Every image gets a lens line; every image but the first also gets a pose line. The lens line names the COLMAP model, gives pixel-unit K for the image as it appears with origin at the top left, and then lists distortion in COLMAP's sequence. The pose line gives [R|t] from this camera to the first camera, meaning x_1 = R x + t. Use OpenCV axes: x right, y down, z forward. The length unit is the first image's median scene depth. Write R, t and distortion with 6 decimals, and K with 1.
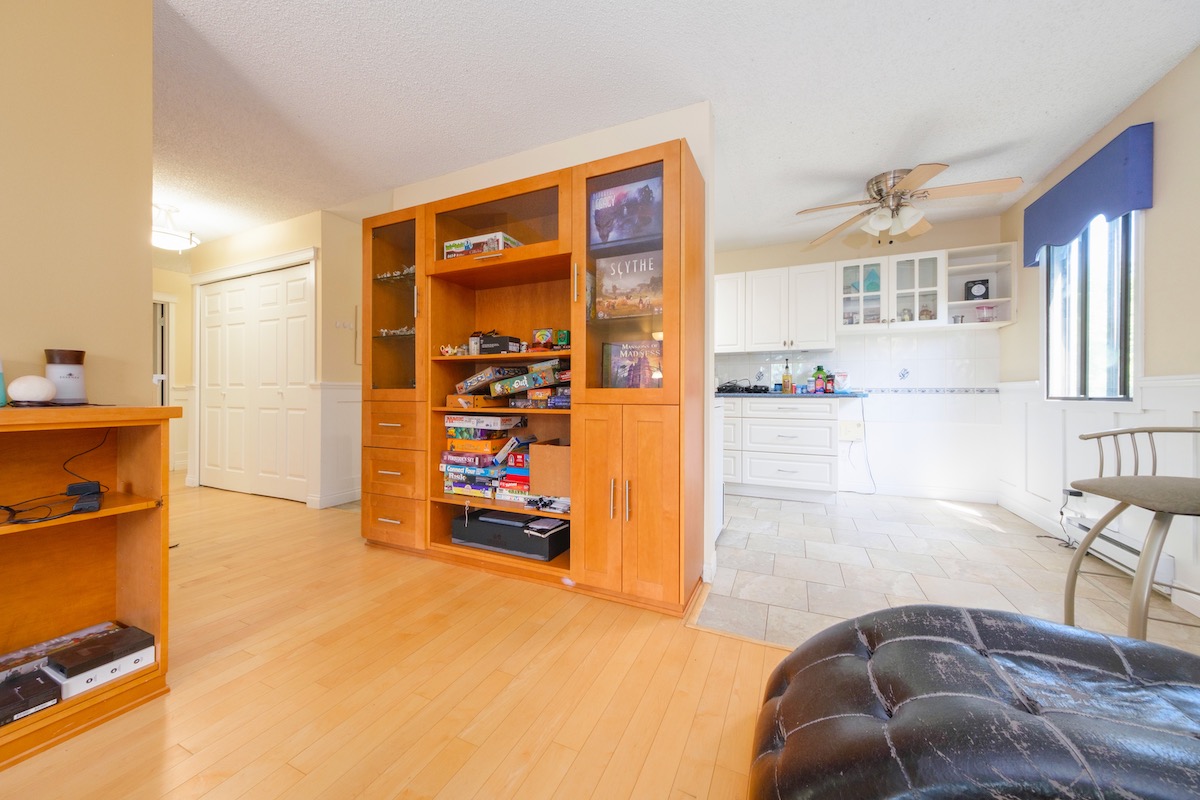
lens RADIAL K [[426.4, 0, 598.2], [0, 426.4, 395.9], [0, 0, 1]] dist [-0.002973, 0.000452]
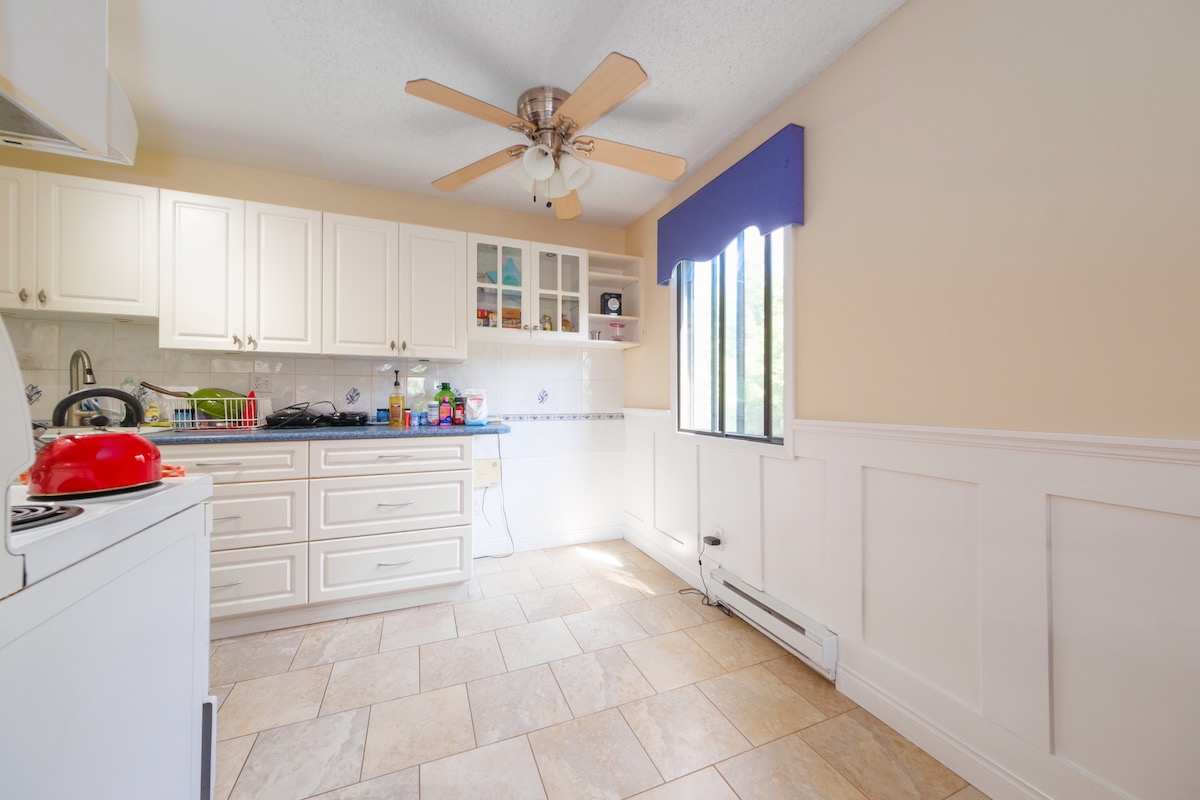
lens RADIAL K [[401.4, 0, 574.3], [0, 401.4, 395.9], [0, 0, 1]] dist [0.007775, 0.000200]
pose [[0.698282, 0.000297, 0.715823, 0.226857], [0.001432, 0.999997, -0.001812, -0.054022], [-0.715822, 0.002291, 0.698279, 0.449551]]
